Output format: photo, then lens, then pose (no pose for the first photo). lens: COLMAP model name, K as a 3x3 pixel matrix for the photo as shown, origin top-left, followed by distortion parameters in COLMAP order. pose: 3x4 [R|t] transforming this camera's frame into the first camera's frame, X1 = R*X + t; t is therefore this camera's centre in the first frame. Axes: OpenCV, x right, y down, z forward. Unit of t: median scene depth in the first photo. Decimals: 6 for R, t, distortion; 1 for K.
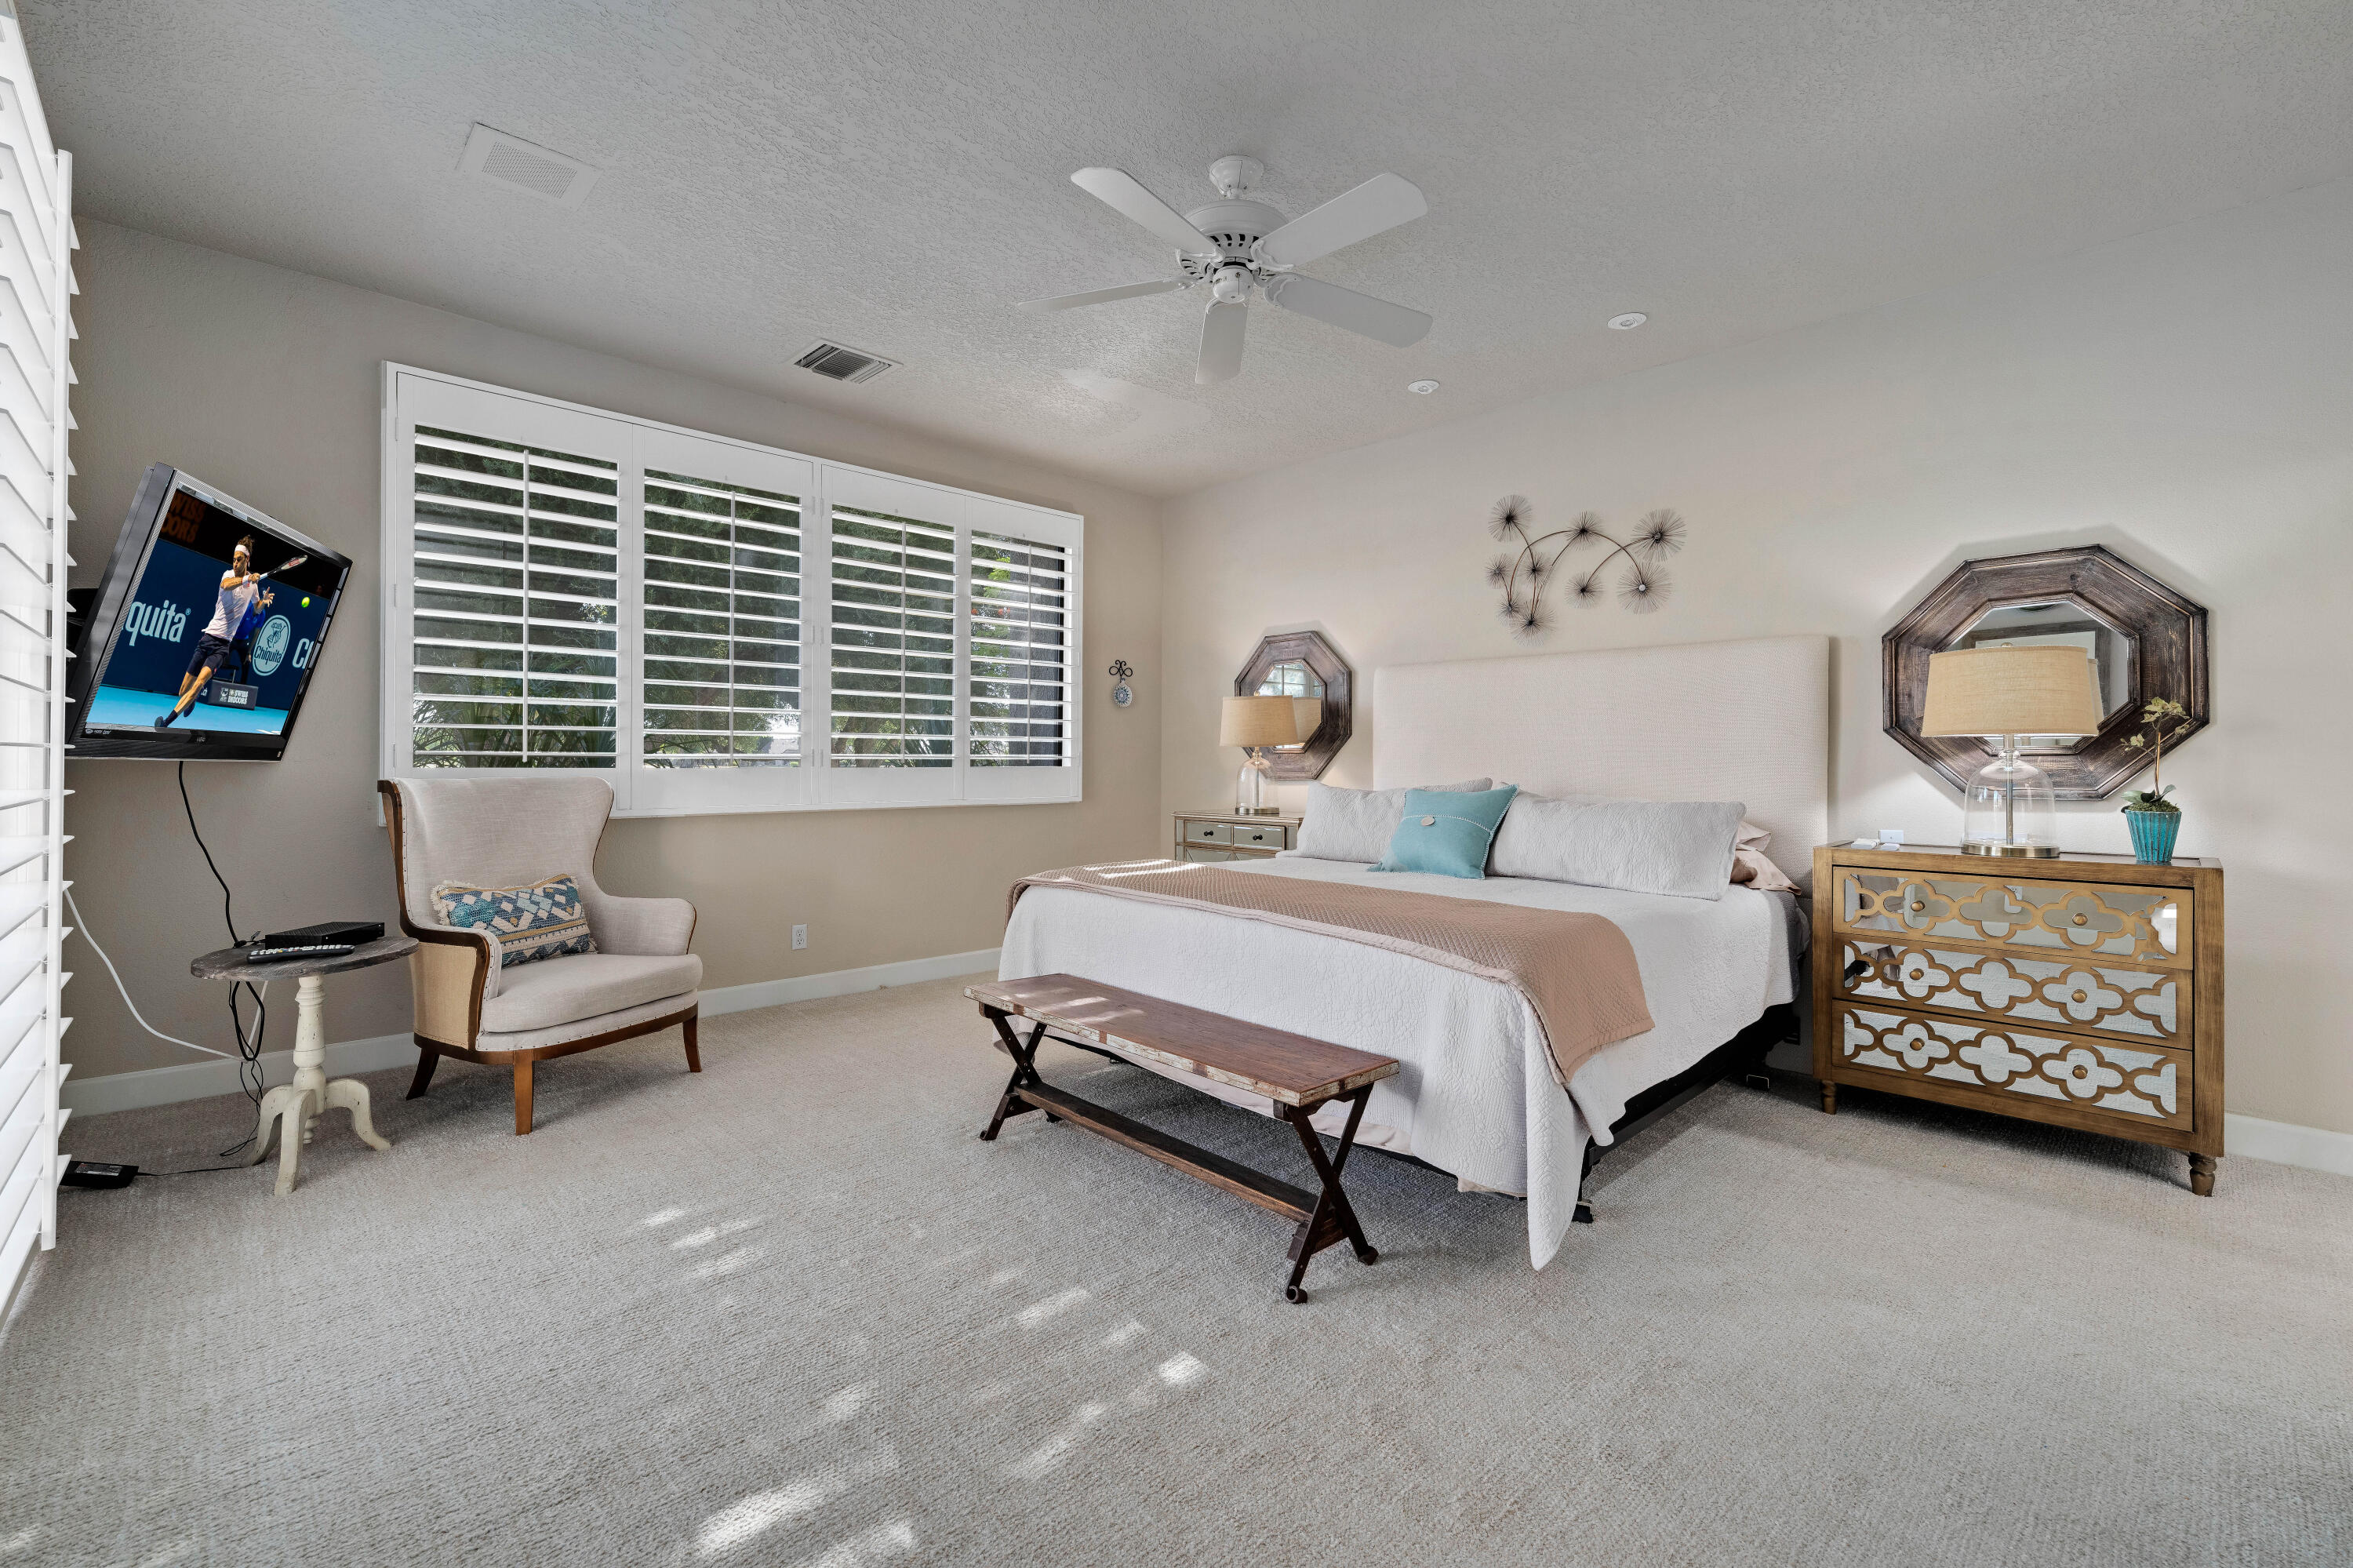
lens RADIAL K [[993.8, 0, 1178.2], [0, 993.8, 753.8], [0, 0, 1]] dist [-0.000050, 0.000038]
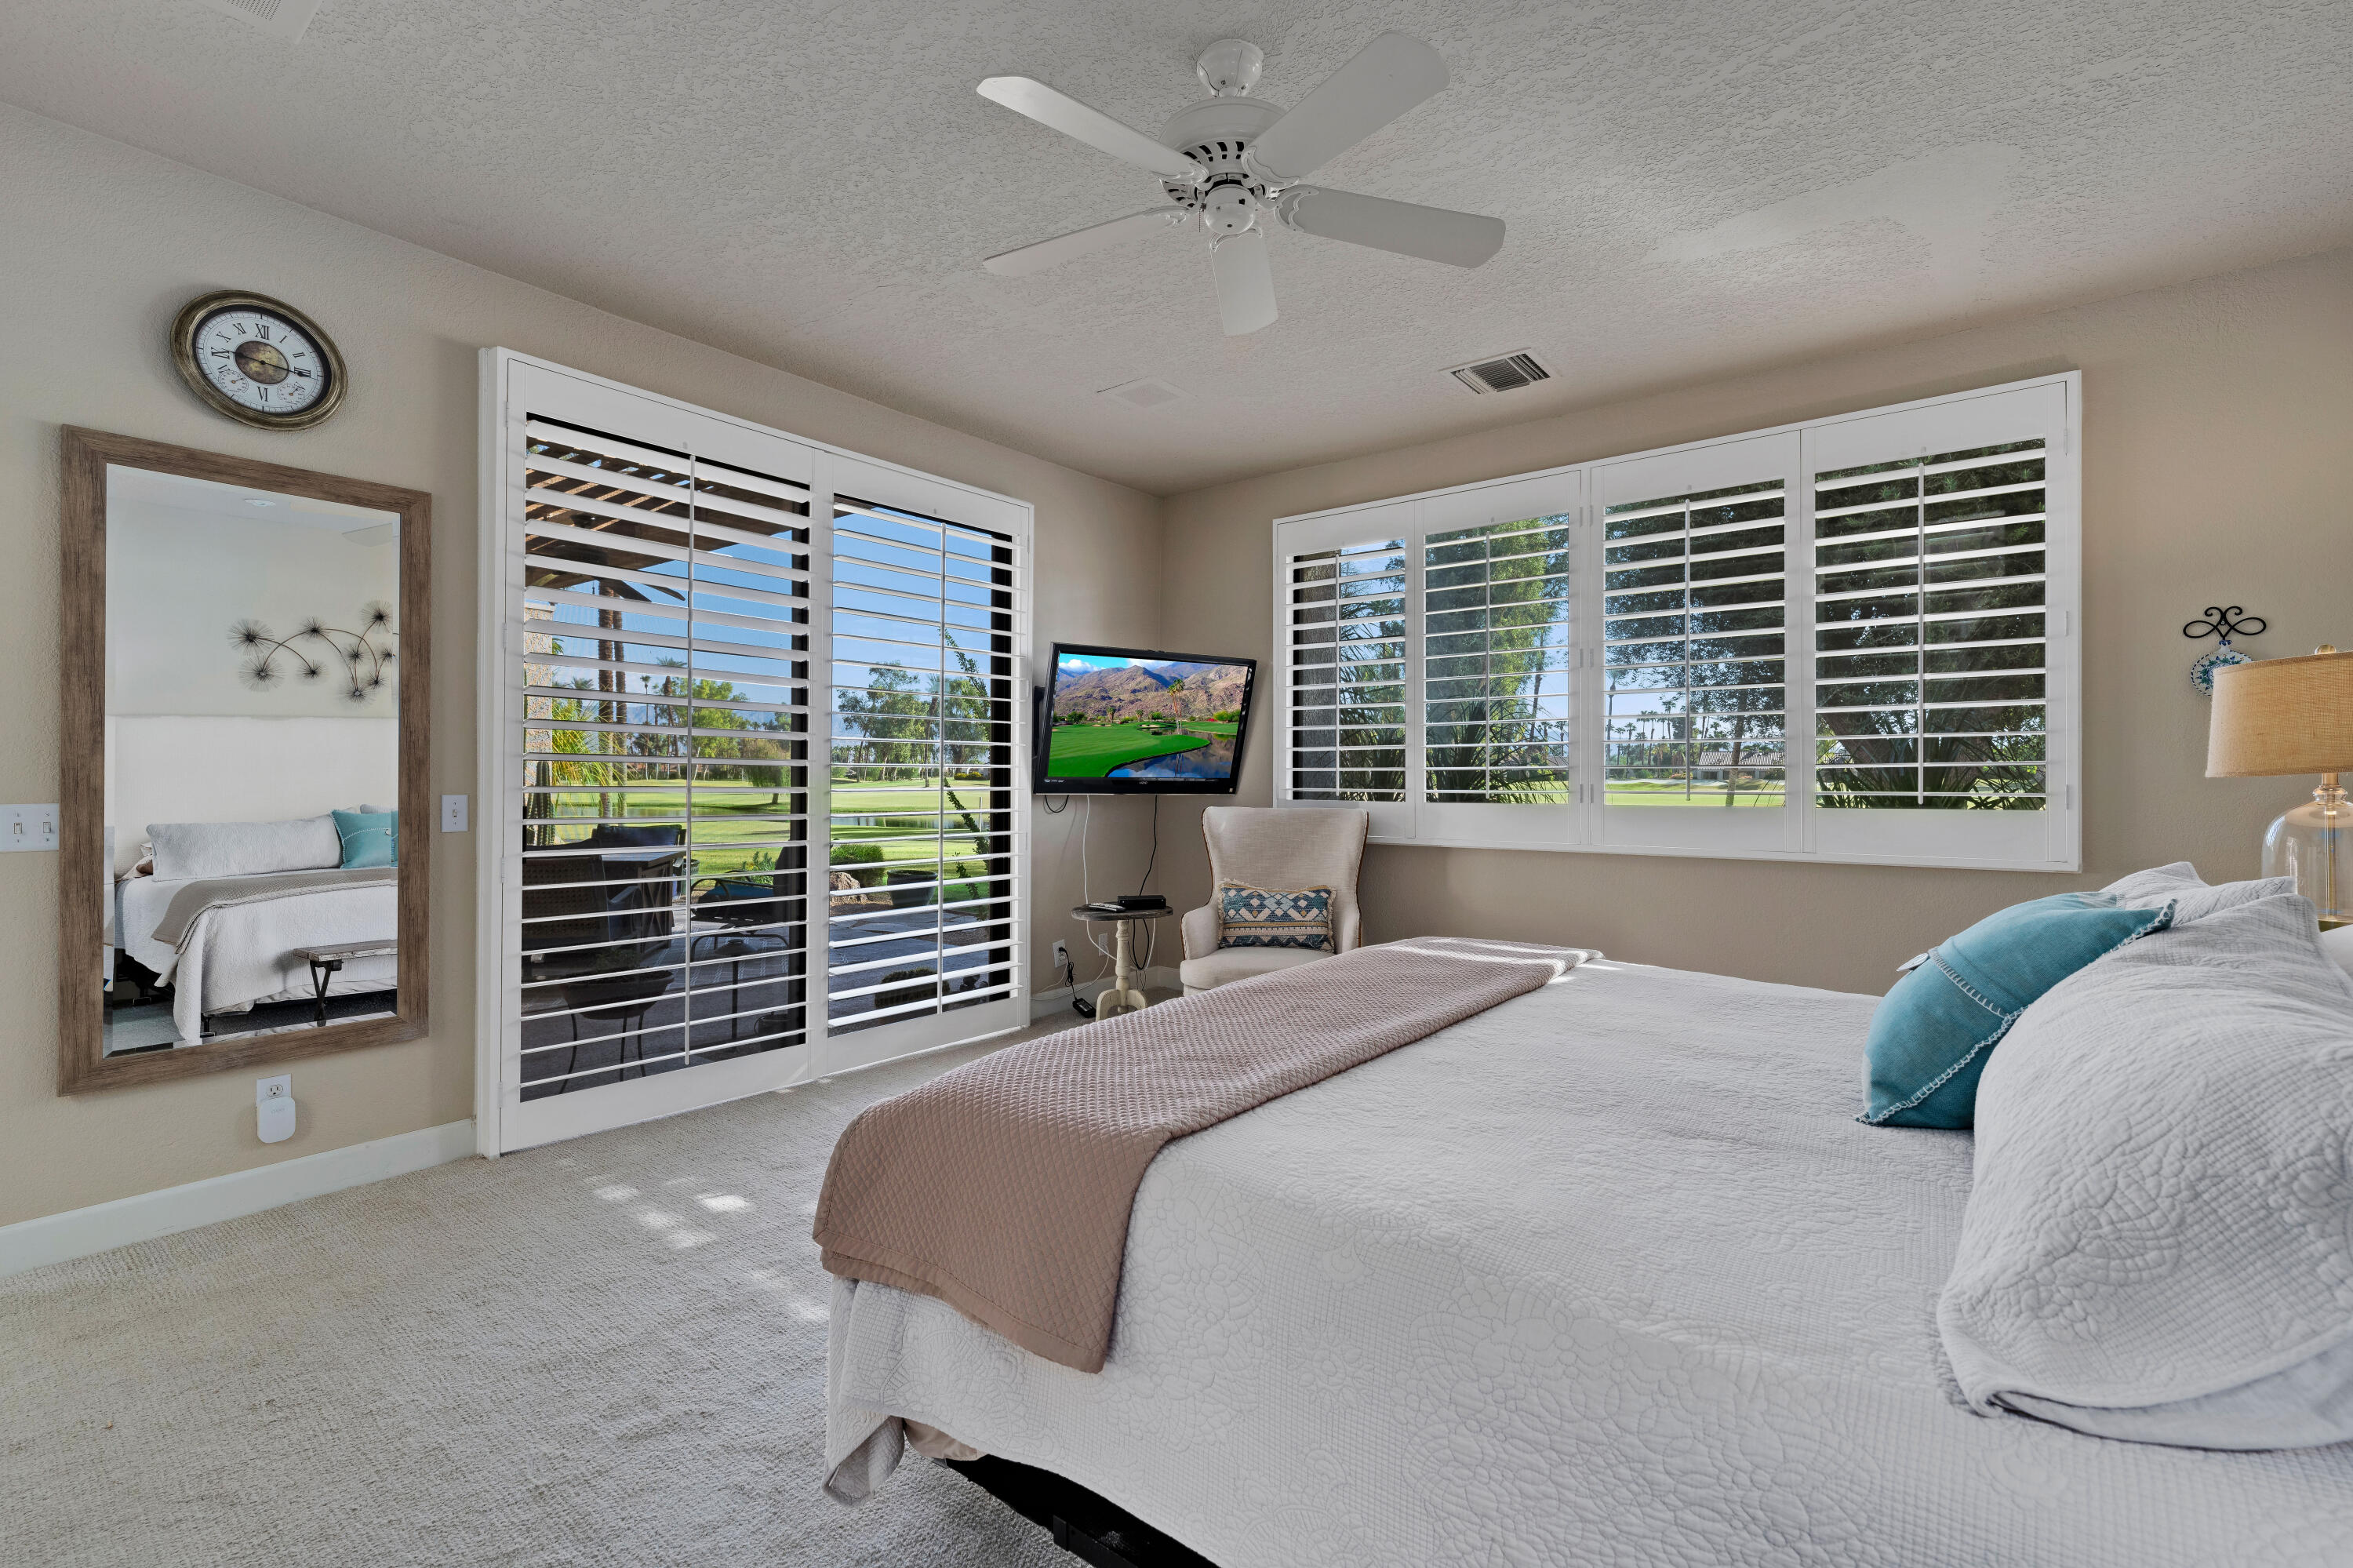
lens RADIAL K [[1046.8, 0, 1176.5], [0, 1046.8, 784.0], [0, 0, 1]] dist [0.000257, 0.000110]
pose [[0.146654, -0.012779, -0.989105, 0.637233], [0.000771, 0.999918, -0.012805, 0.008802], [0.989187, 0.001115, 0.146652, 0.595116]]
